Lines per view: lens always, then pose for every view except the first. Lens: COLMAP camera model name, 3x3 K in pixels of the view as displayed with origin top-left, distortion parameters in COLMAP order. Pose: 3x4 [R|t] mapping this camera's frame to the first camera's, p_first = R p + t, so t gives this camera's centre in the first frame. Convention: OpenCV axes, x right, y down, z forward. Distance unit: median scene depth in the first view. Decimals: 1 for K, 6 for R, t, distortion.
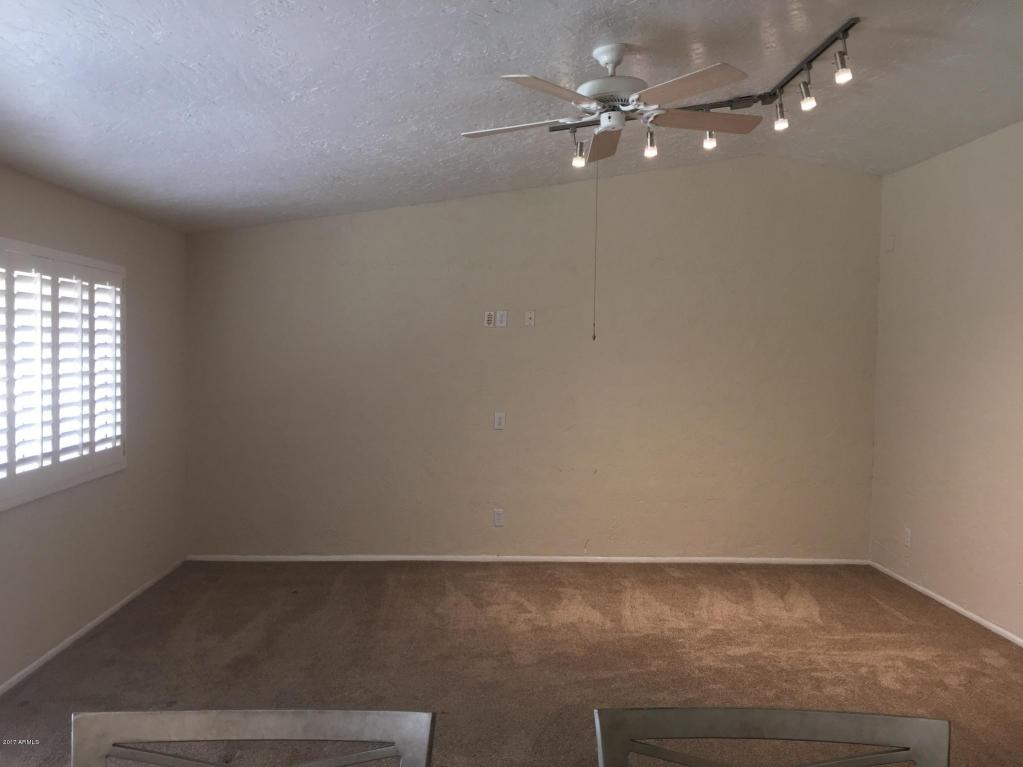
lens RADIAL K [[883.1, 0, 516.5], [0, 883.1, 384.8], [0, 0, 1]] dist [0.077589, -0.093706]
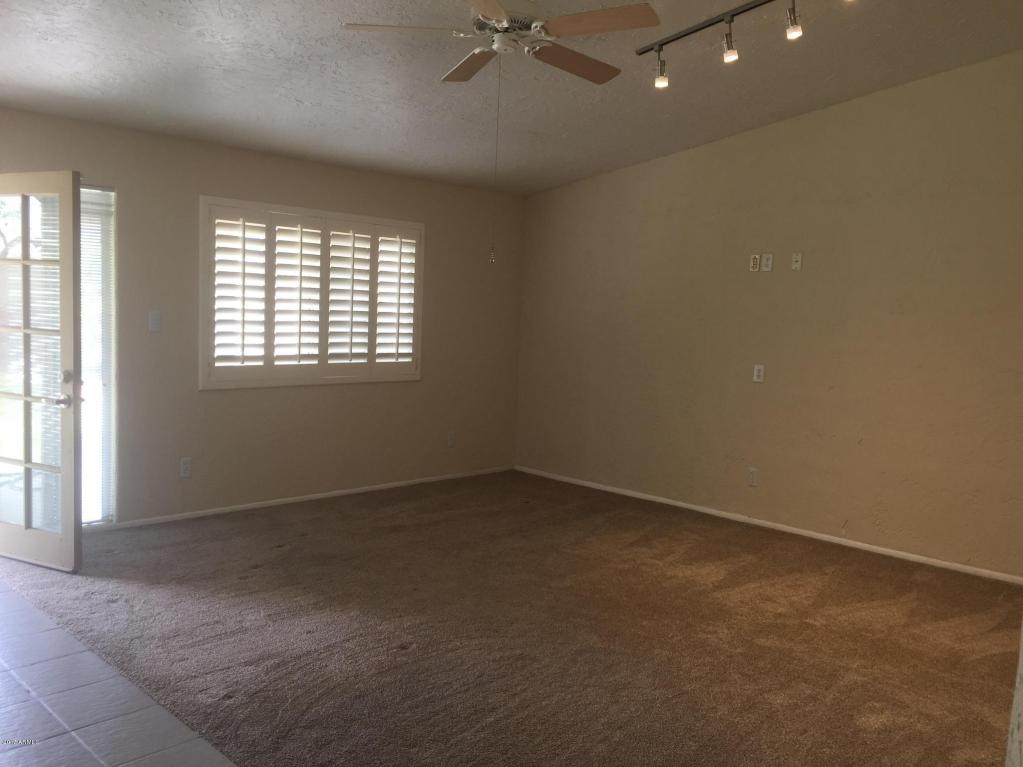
lens RADIAL K [[883.1, 0, 509.1], [0, 883.1, 385.1], [0, 0, 1]] dist [0.077589, -0.093706]
pose [[0.685720, 0.081295, -0.723311, 0.588371], [-0.060941, 0.996666, 0.054243, 0.022814], [0.725310, 0.006884, 0.688388, 0.208942]]
